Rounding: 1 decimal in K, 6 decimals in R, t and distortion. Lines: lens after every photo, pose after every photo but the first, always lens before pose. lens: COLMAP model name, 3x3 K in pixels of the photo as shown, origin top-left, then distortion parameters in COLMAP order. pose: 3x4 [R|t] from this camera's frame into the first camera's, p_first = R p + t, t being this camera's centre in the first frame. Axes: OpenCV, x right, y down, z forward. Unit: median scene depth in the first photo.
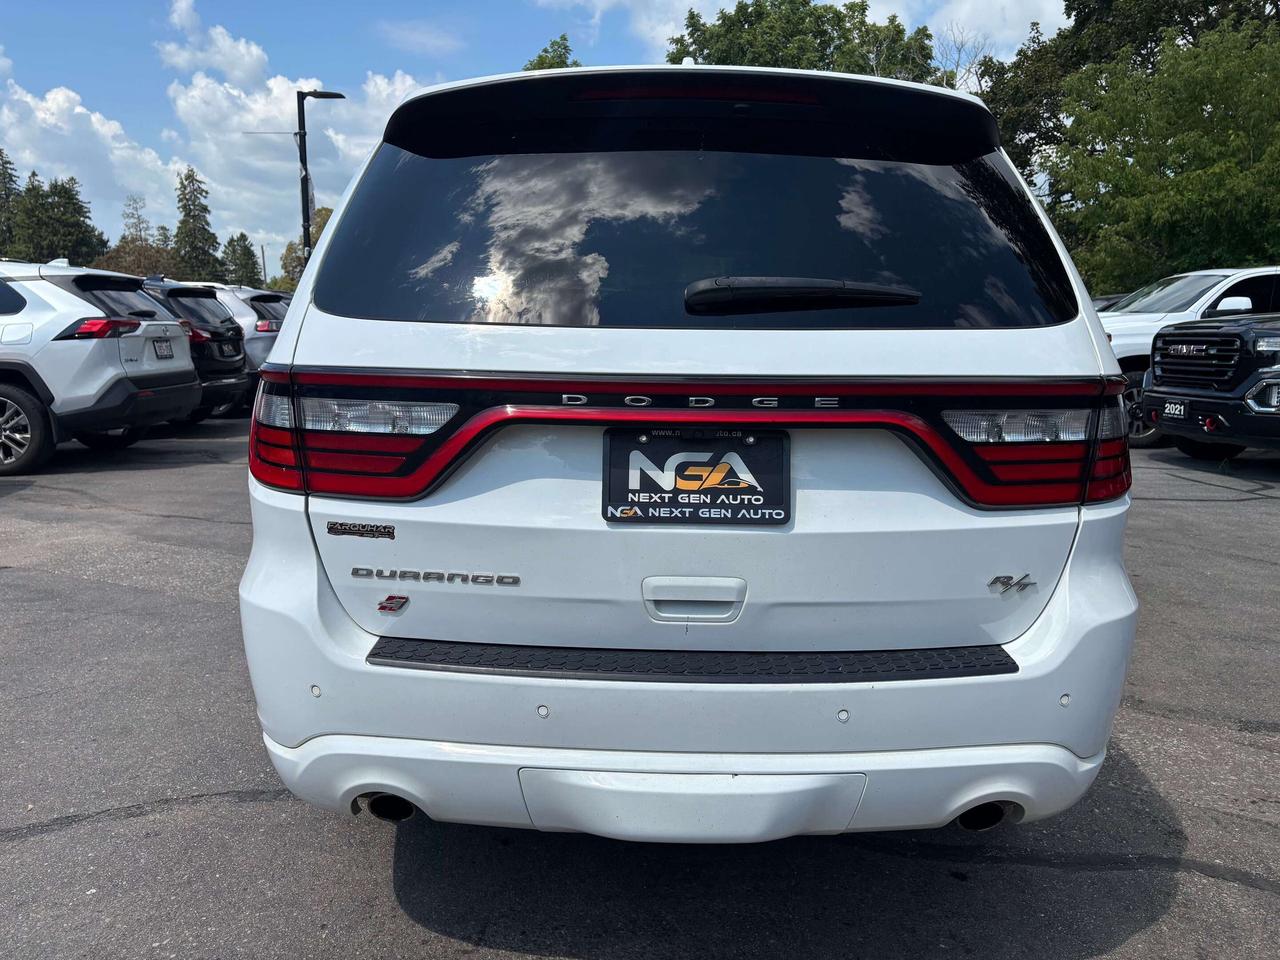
lens RADIAL K [[973.8, 0, 634.6], [0, 973.8, 490.4], [0, 0, 1]] dist [0.043047, -0.043936]
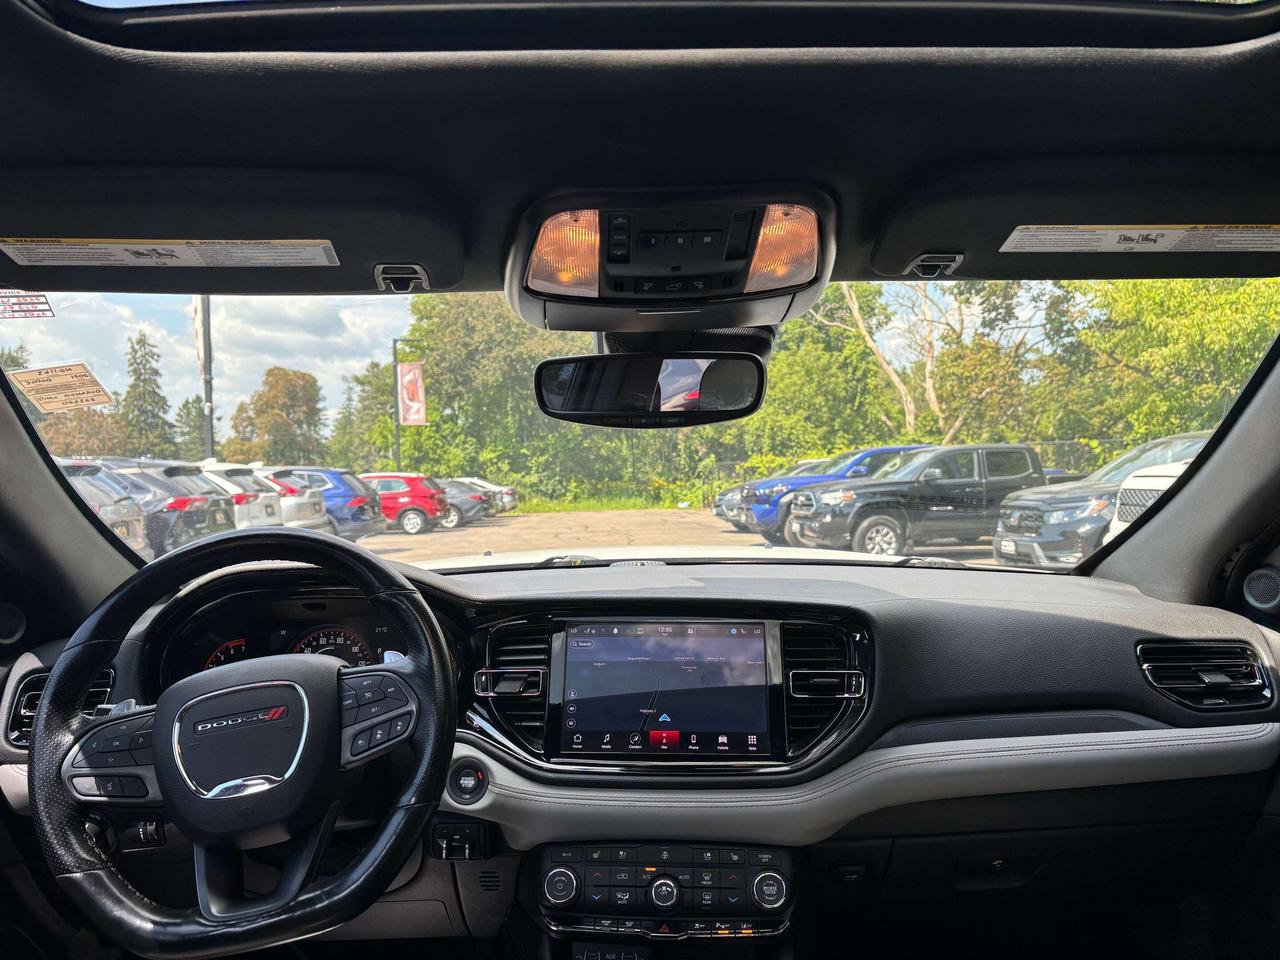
lens RADIAL K [[973.8, 0, 633.8], [0, 973.8, 487.2], [0, 0, 1]] dist [0.043047, -0.043936]
pose [[0.998737, -0.032892, 0.037975, 0.005816], [0.038257, 0.987868, -0.150513, -0.094818], [-0.032563, 0.151775, 0.987878, 0.443214]]
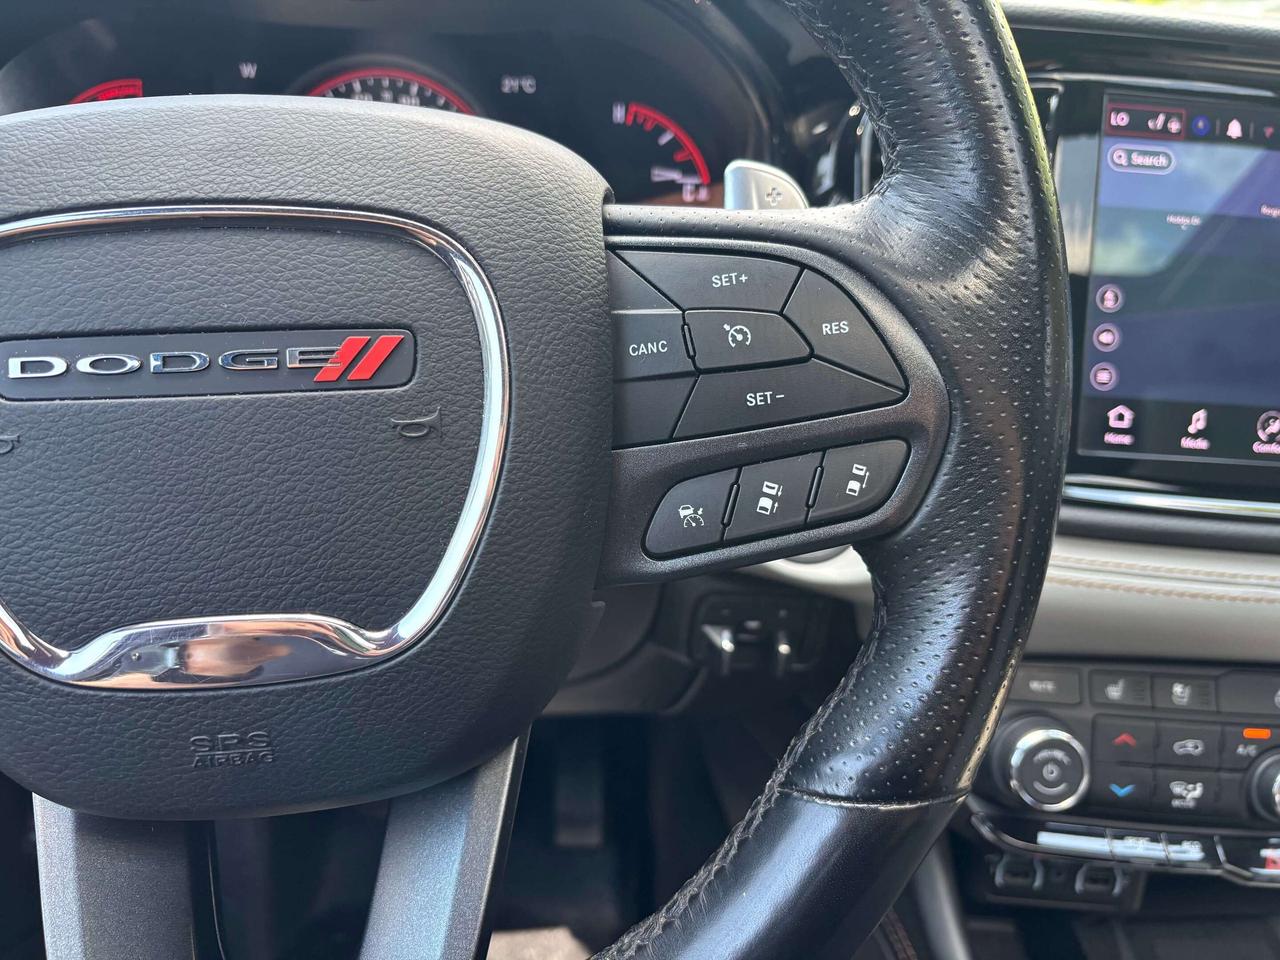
lens RADIAL K [[978.0, 0, 634.3], [0, 978.0, 477.4], [0, 0, 1]] dist [0.025969, -0.032714]
pose [[0.993236, -0.005558, 0.115976, -0.026583], [-0.026857, 0.960767, 0.276054, -0.091595], [-0.112960, -0.277302, 0.954119, 0.530945]]
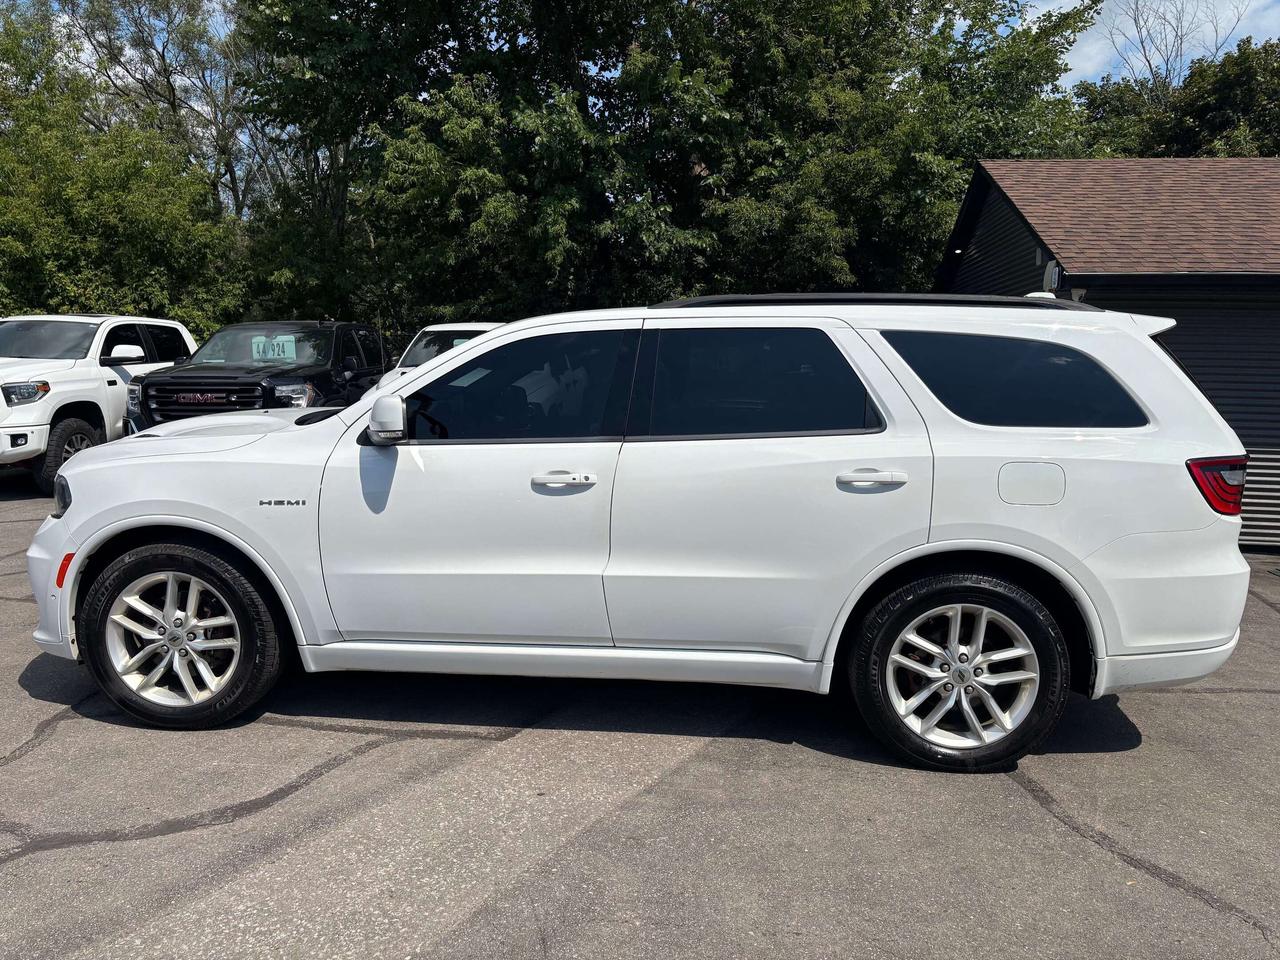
lens RADIAL K [[973.8, 0, 642.0], [0, 973.8, 502.4], [0, 0, 1]] dist [0.043047, -0.043936]
pose [[0.088918, -0.153553, 0.984132, -0.536442], [0.156116, 0.977982, 0.138488, -0.108664], [-0.983728, 0.141324, 0.110932, 0.425489]]
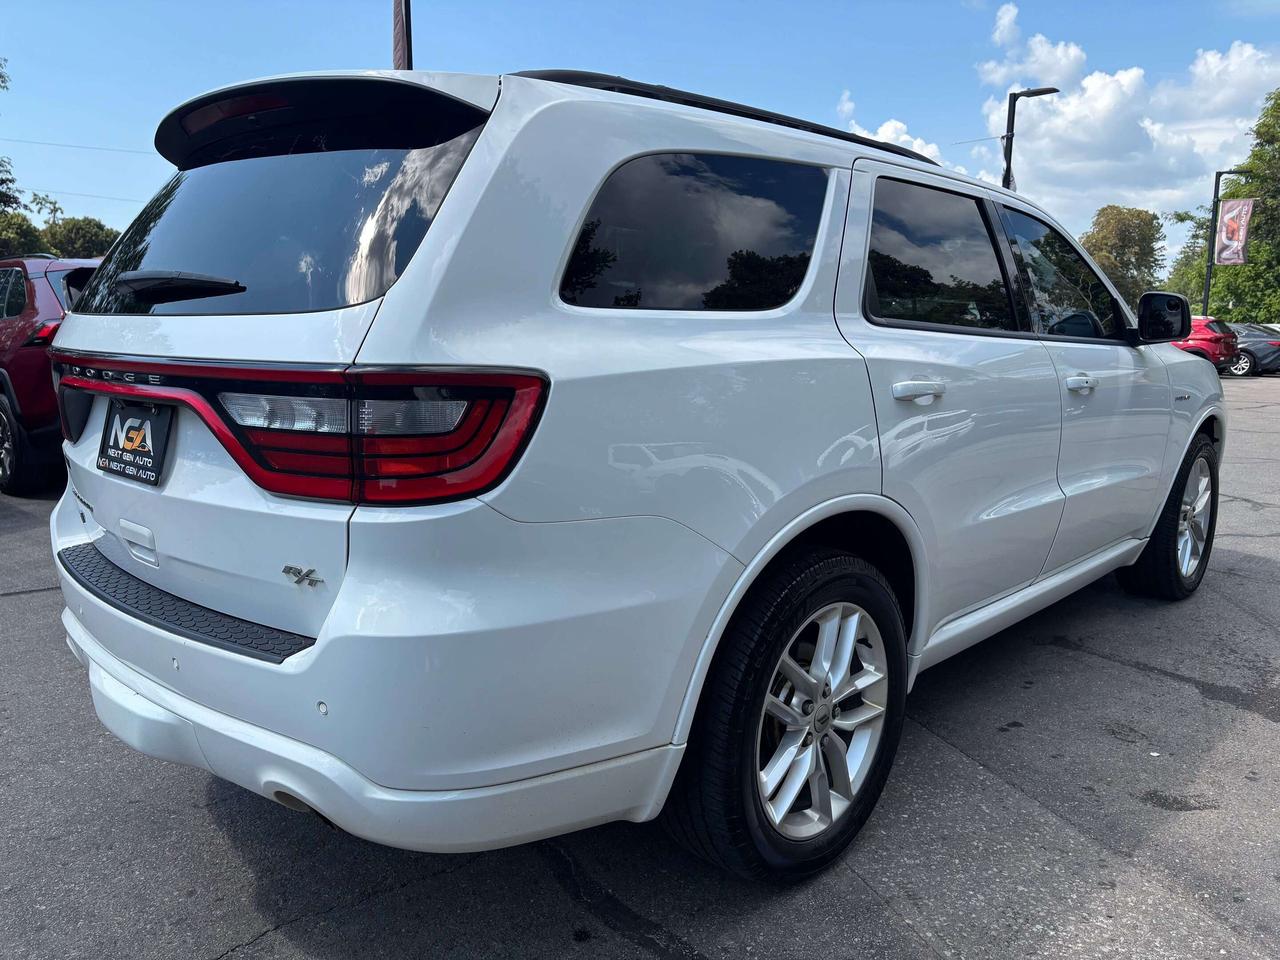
lens RADIAL K [[973.8, 0, 637.6], [0, 973.8, 492.3], [0, 0, 1]] dist [0.043047, -0.043936]
pose [[0.728743, 0.106228, -0.676498, 0.268296], [-0.109205, 0.993280, 0.038333, -0.012689], [0.676024, 0.045942, 0.735446, 0.106329]]
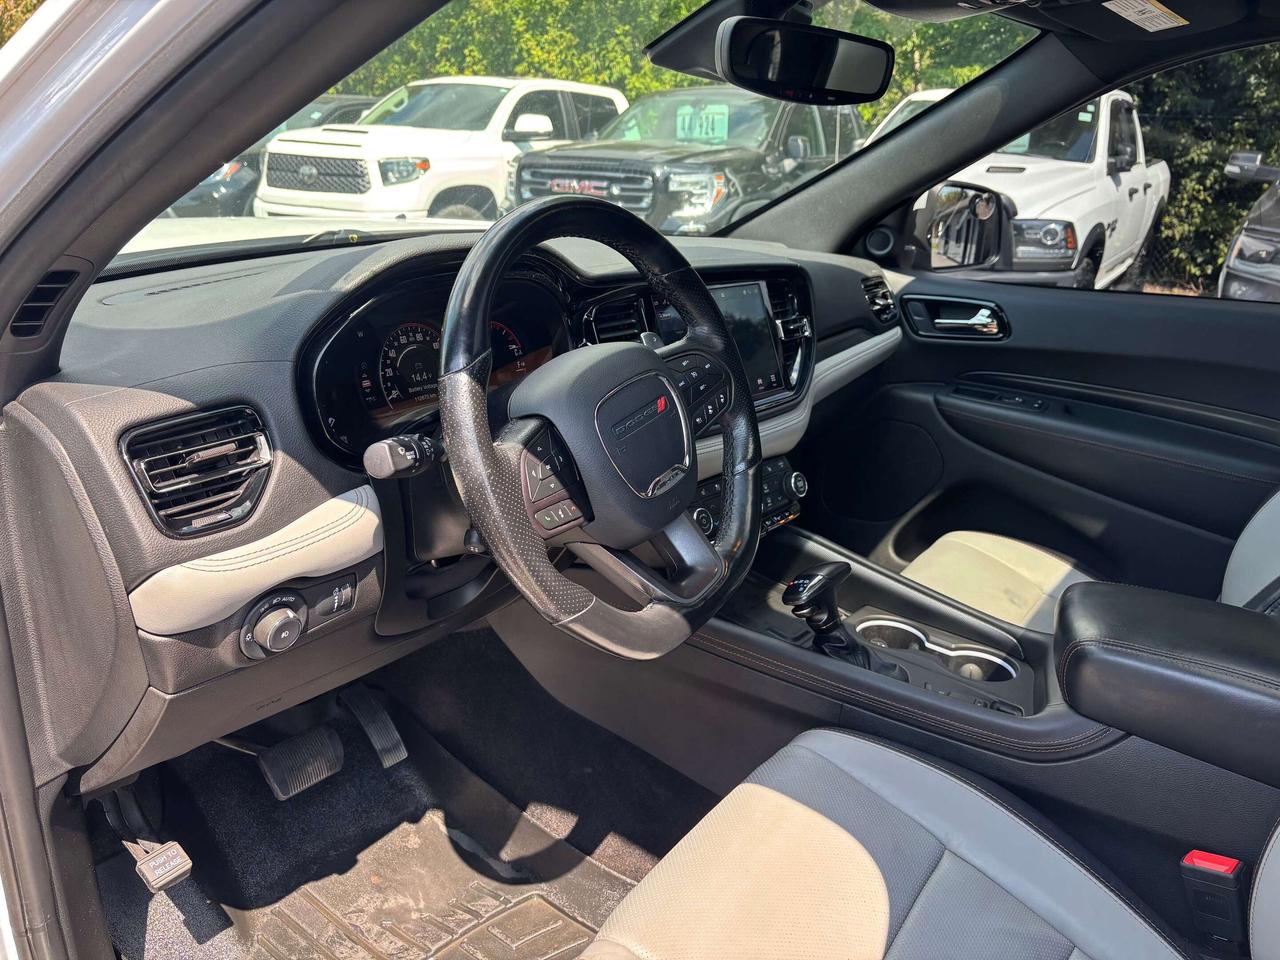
lens RADIAL K [[973.8, 0, 642.6], [0, 973.8, 485.5], [0, 0, 1]] dist [0.043047, -0.043936]
pose [[0.571527, -0.258524, 0.778795, -0.113358], [0.099714, 0.963922, 0.246801, -0.104994], [-0.814502, -0.063397, 0.576686, 0.498174]]
